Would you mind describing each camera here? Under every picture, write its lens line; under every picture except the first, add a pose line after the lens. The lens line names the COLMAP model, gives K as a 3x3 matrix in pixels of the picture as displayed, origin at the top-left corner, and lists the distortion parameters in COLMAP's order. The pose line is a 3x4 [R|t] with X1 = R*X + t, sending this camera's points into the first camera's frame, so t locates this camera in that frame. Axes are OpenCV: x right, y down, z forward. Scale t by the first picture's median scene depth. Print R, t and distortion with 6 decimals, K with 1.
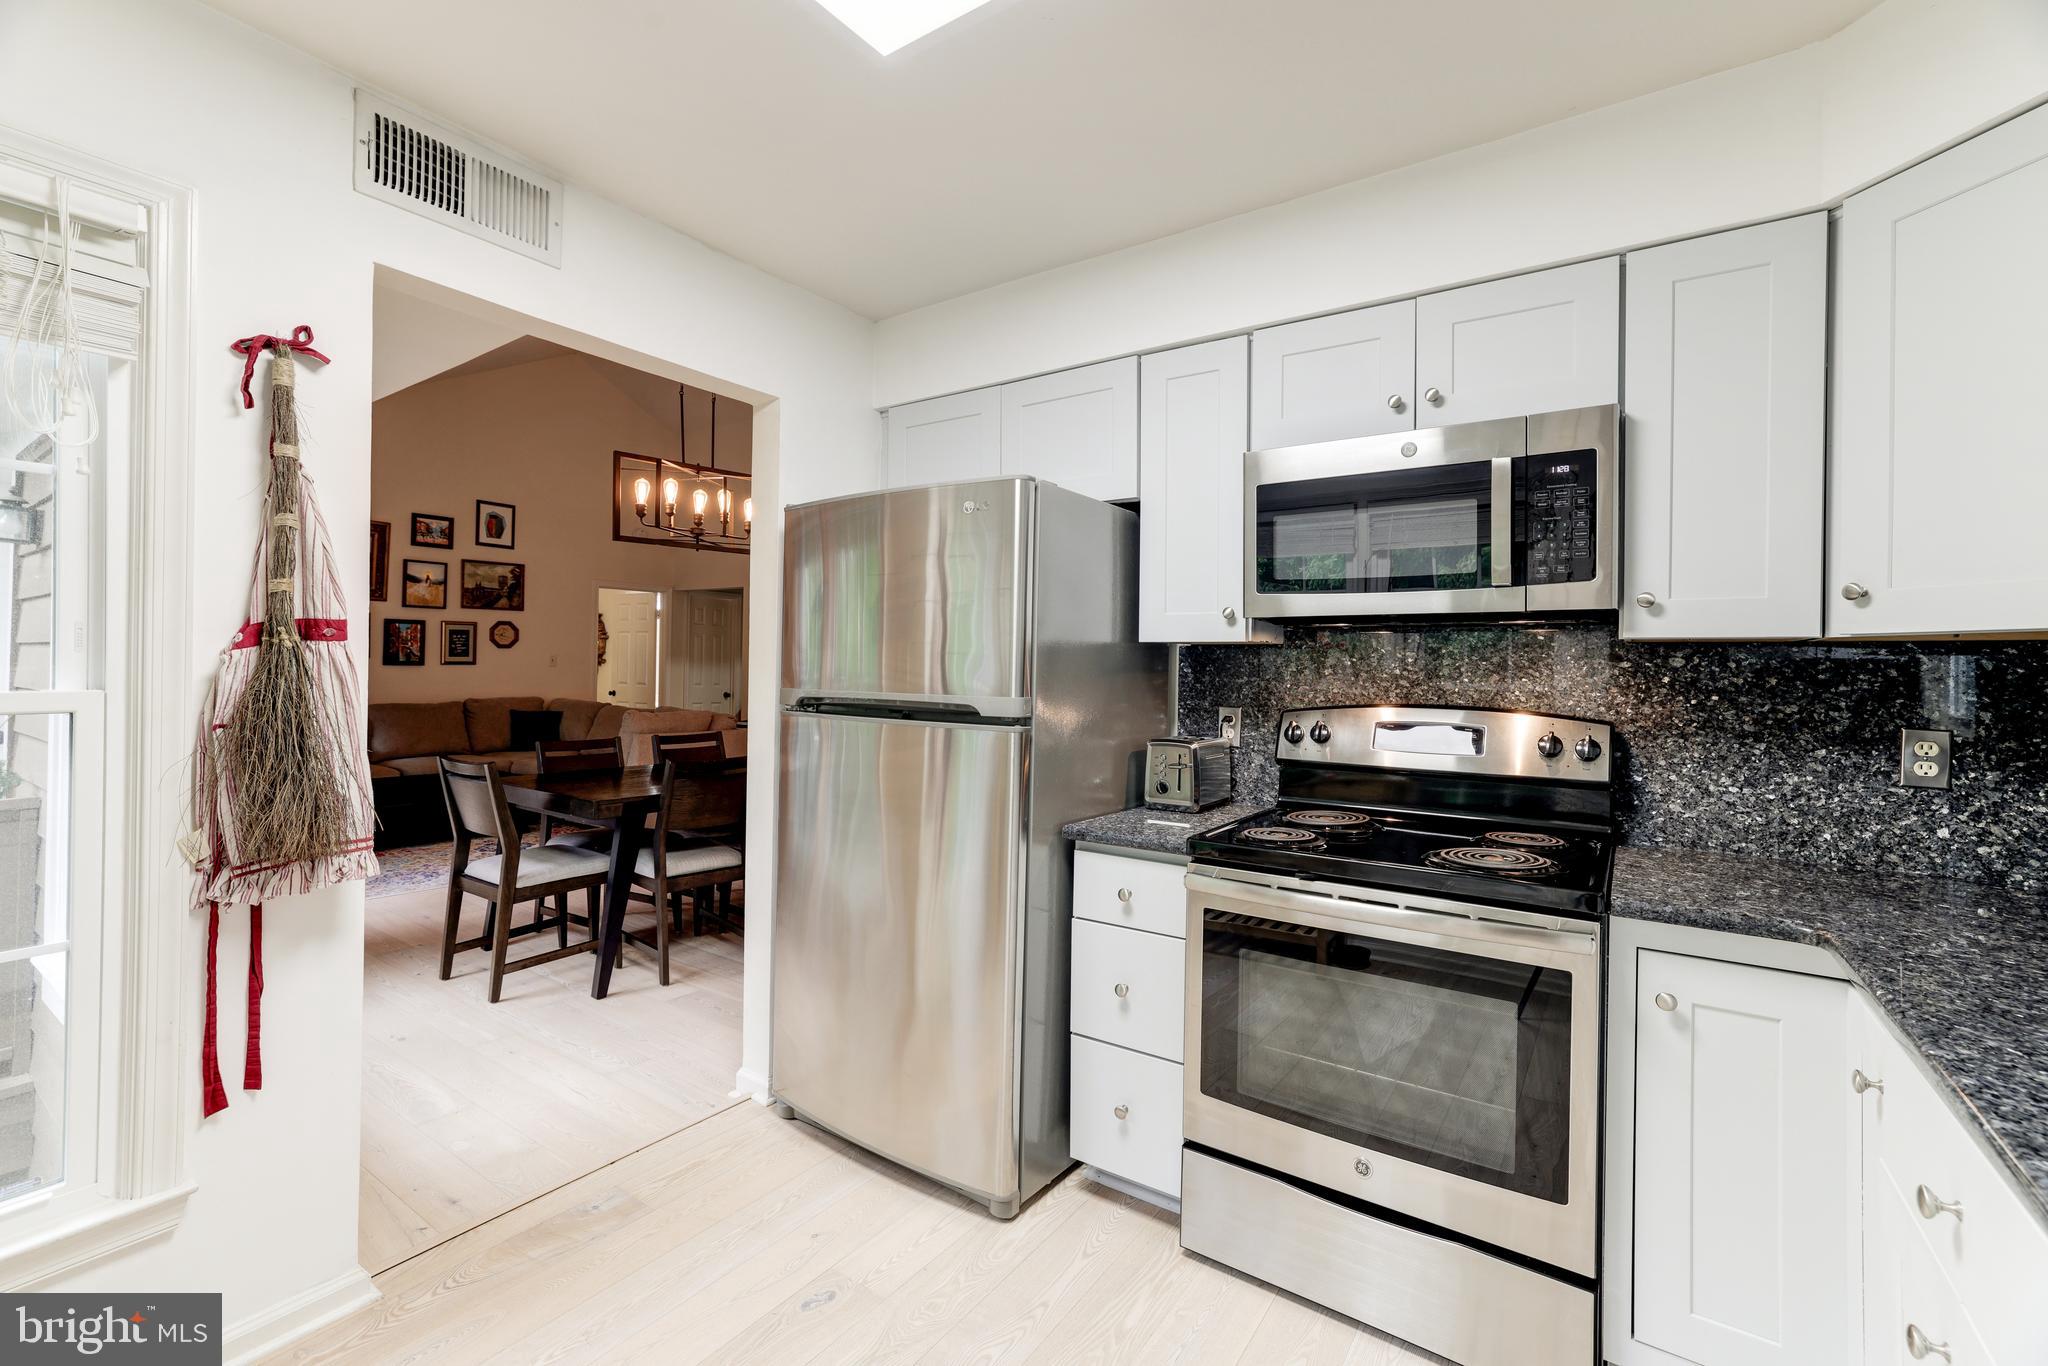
lens RADIAL K [[886.0, 0, 1029.1], [0, 886.0, 668.6], [0, 0, 1]] dist [-0.041792, 0.012455]
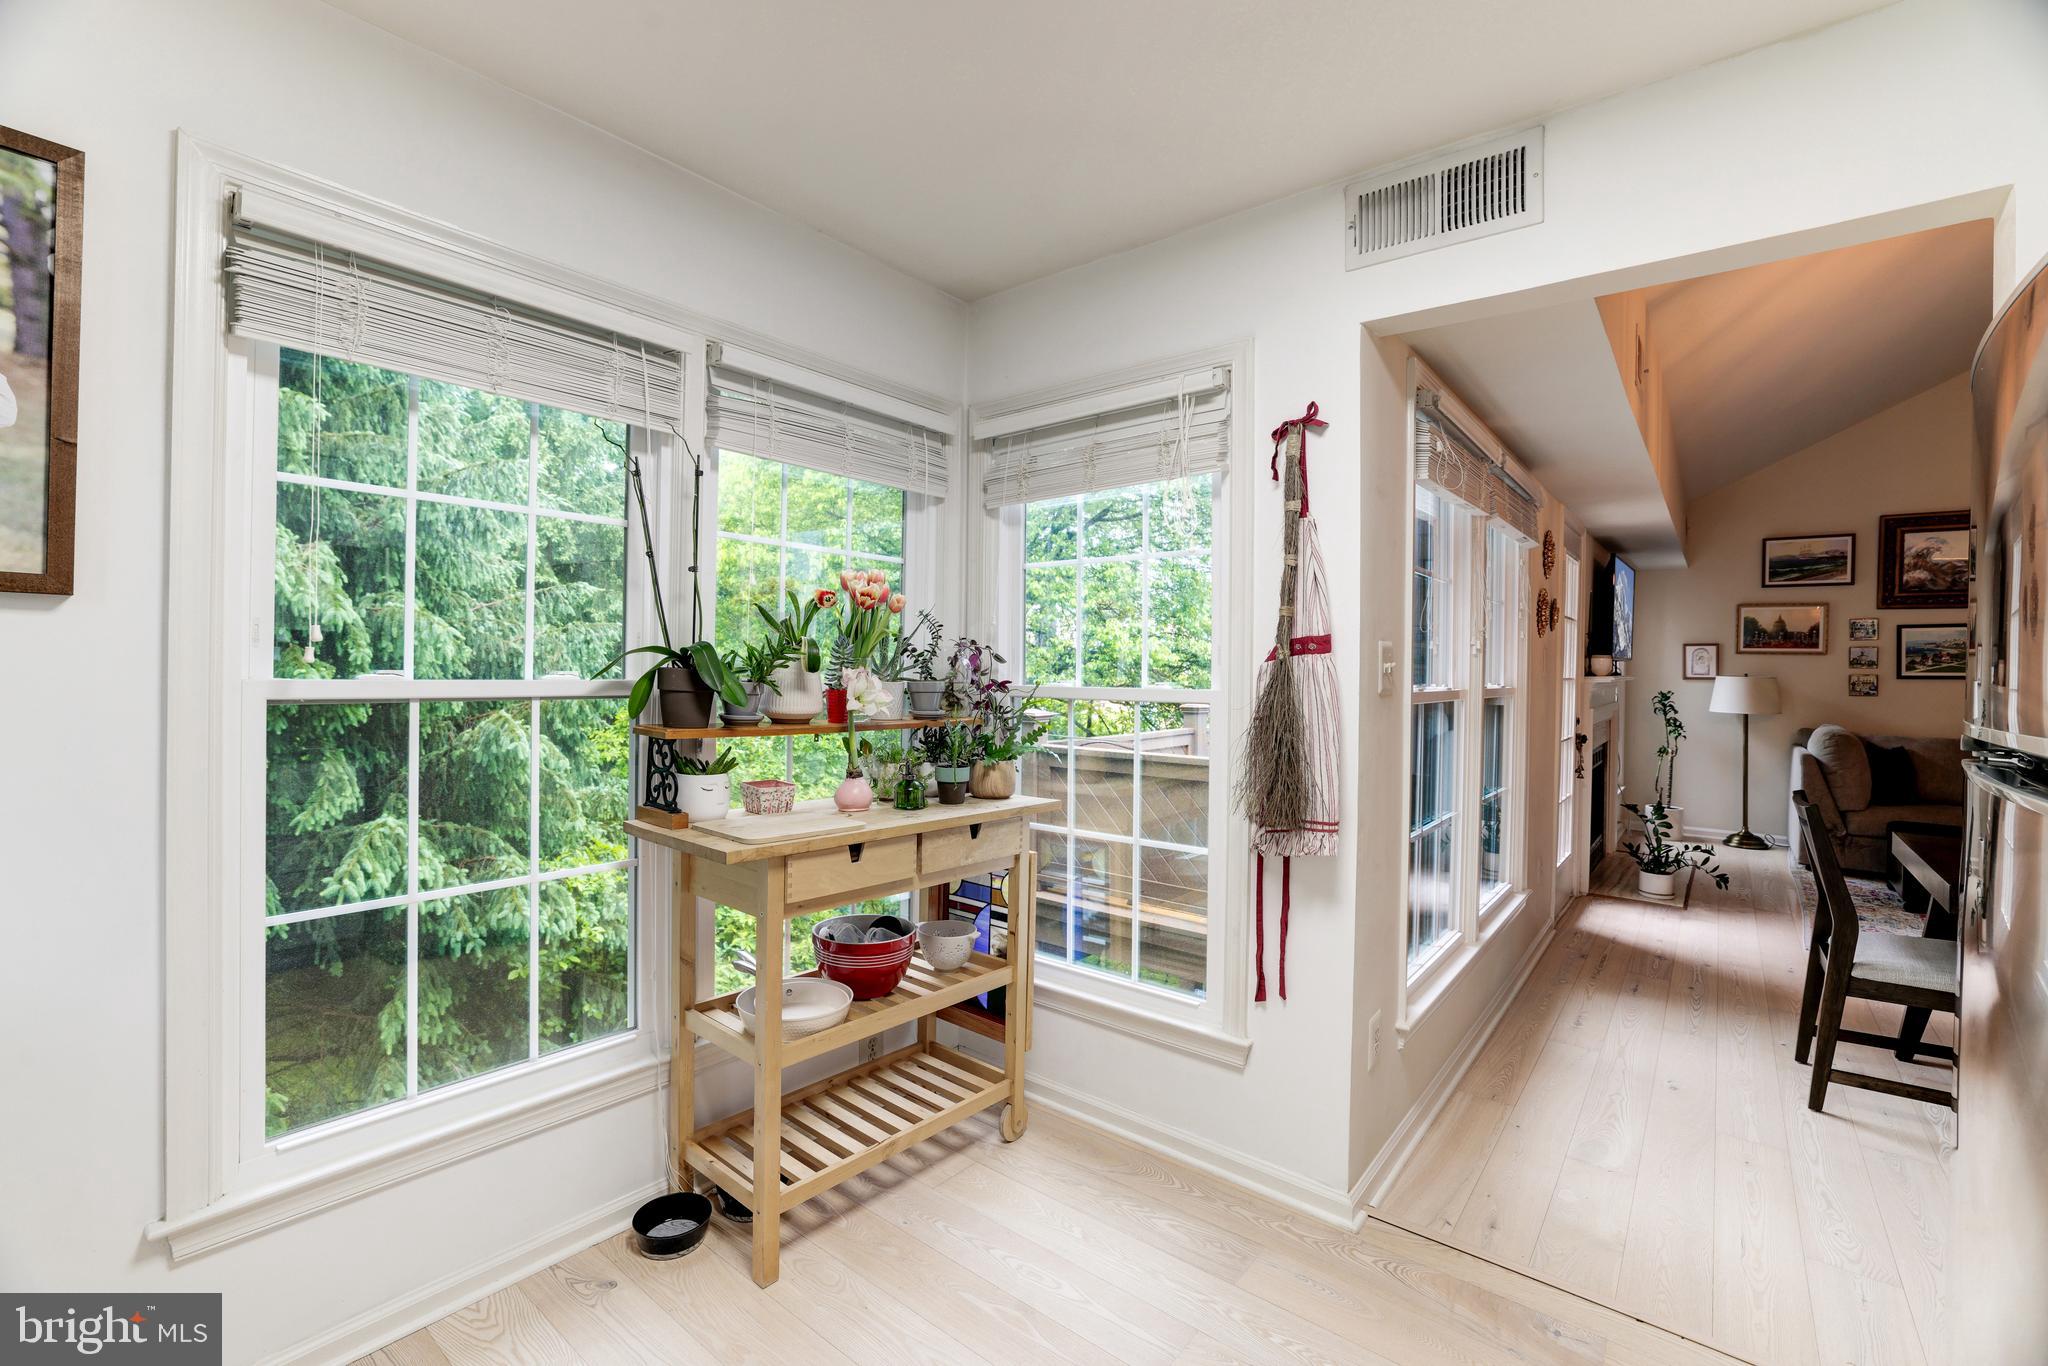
lens RADIAL K [[886.0, 0, 1010.4], [0, 886.0, 671.6], [0, 0, 1]] dist [-0.041792, 0.012455]
pose [[-0.079913, -0.011660, -0.996734, 0.096419], [-0.015228, 0.999829, -0.010476, 0.002488], [0.996686, 0.014341, -0.080077, 0.142409]]
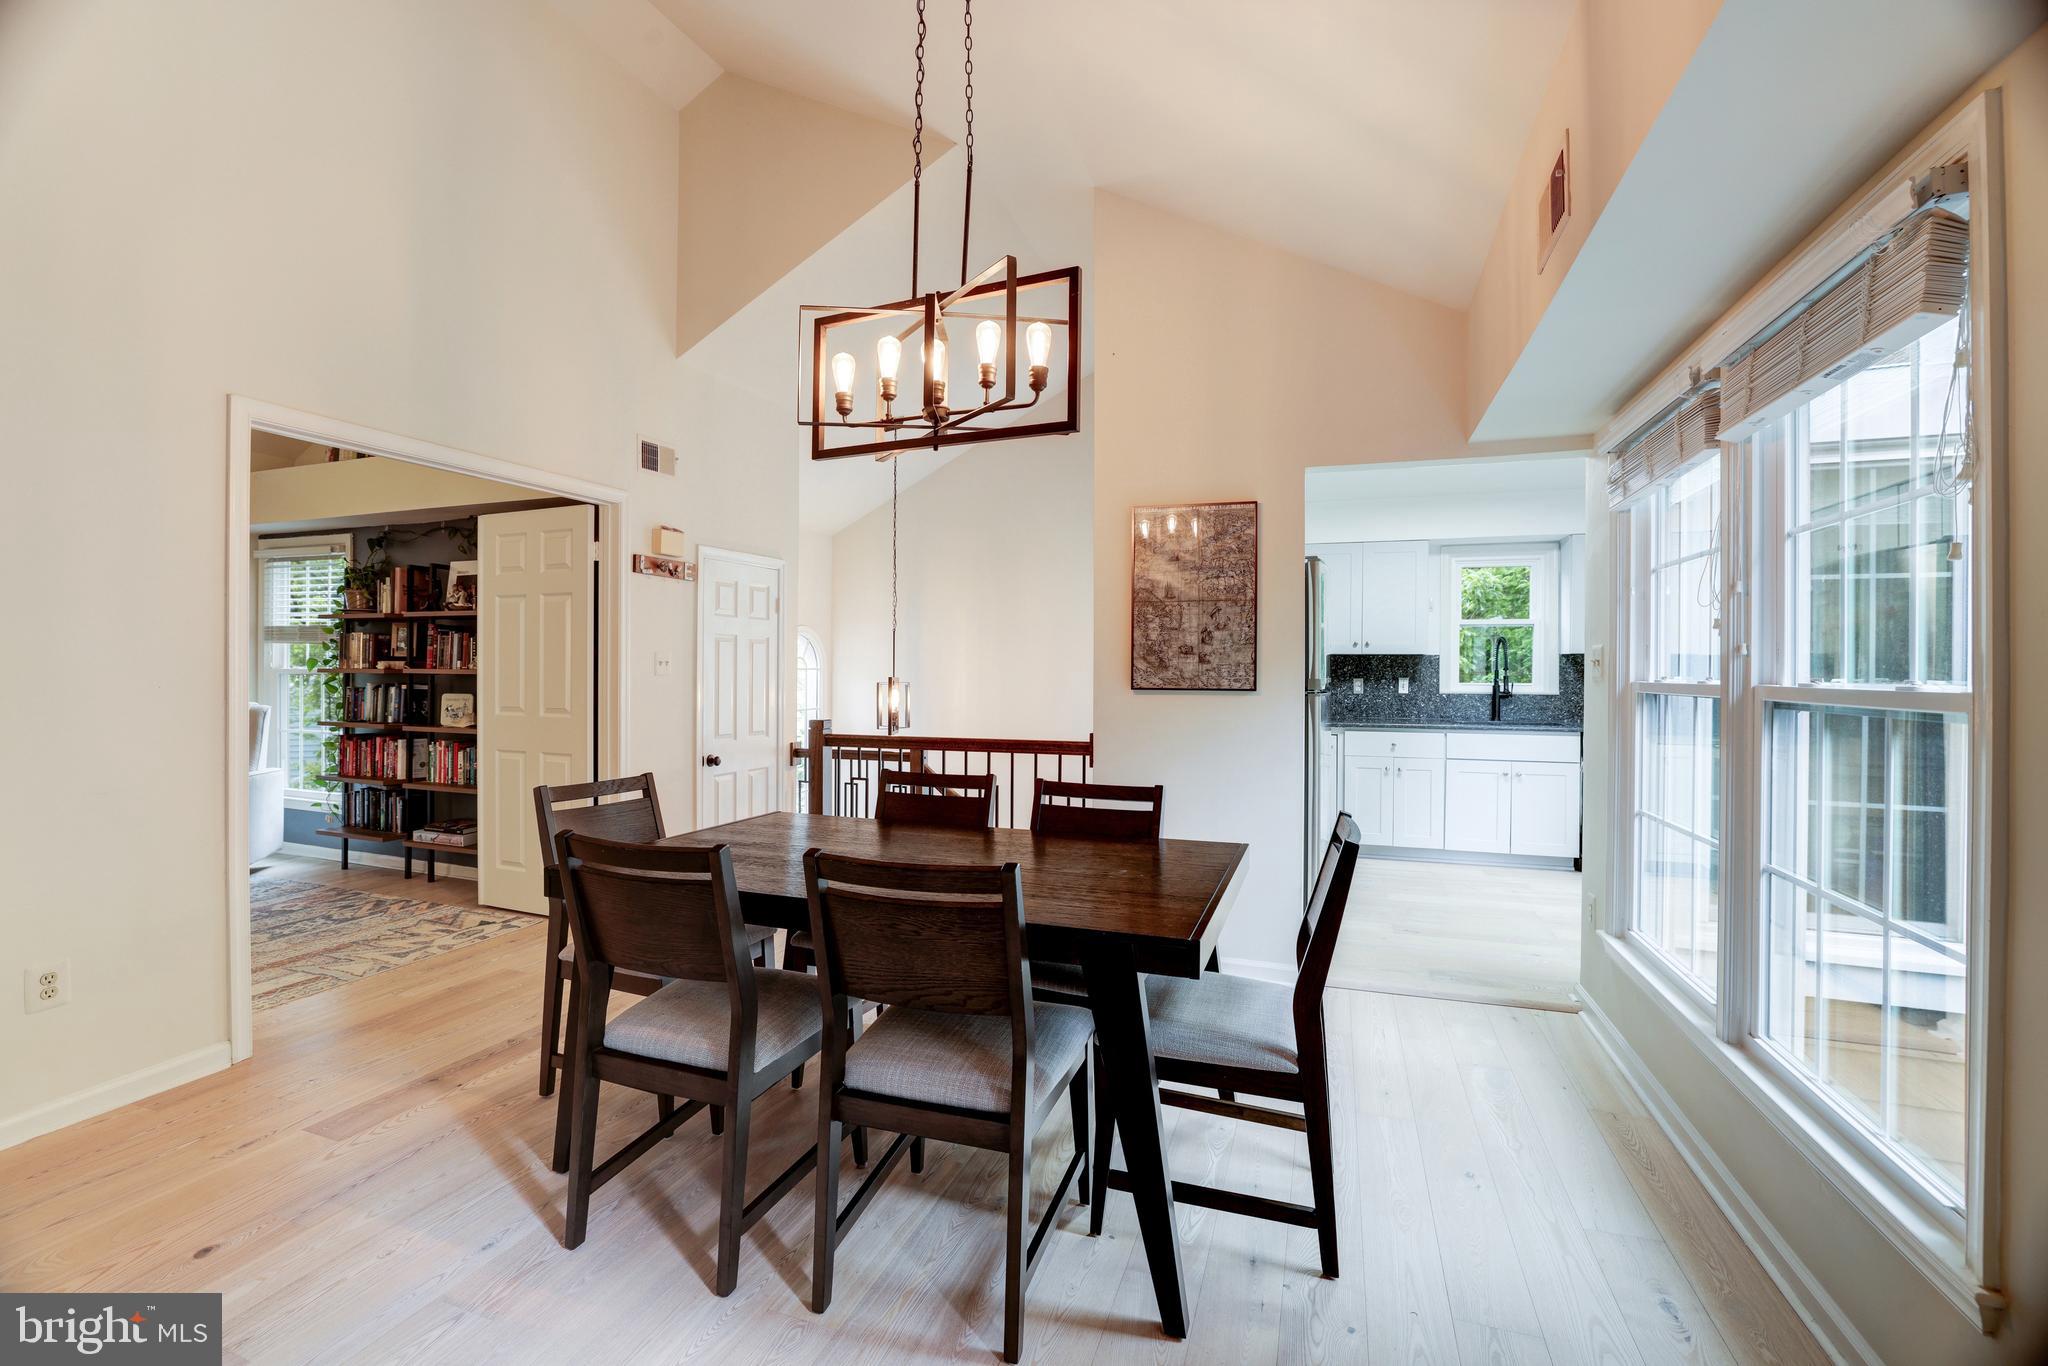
lens RADIAL K [[886.0, 0, 1033.6], [0, 886.0, 679.0], [0, 0, 1]] dist [-0.041792, 0.012455]
pose [[-0.273959, -0.026896, 0.961365, -0.521887], [-0.010476, 0.999633, 0.024981, -0.002647], [-0.961684, -0.003228, -0.274140, 0.612575]]
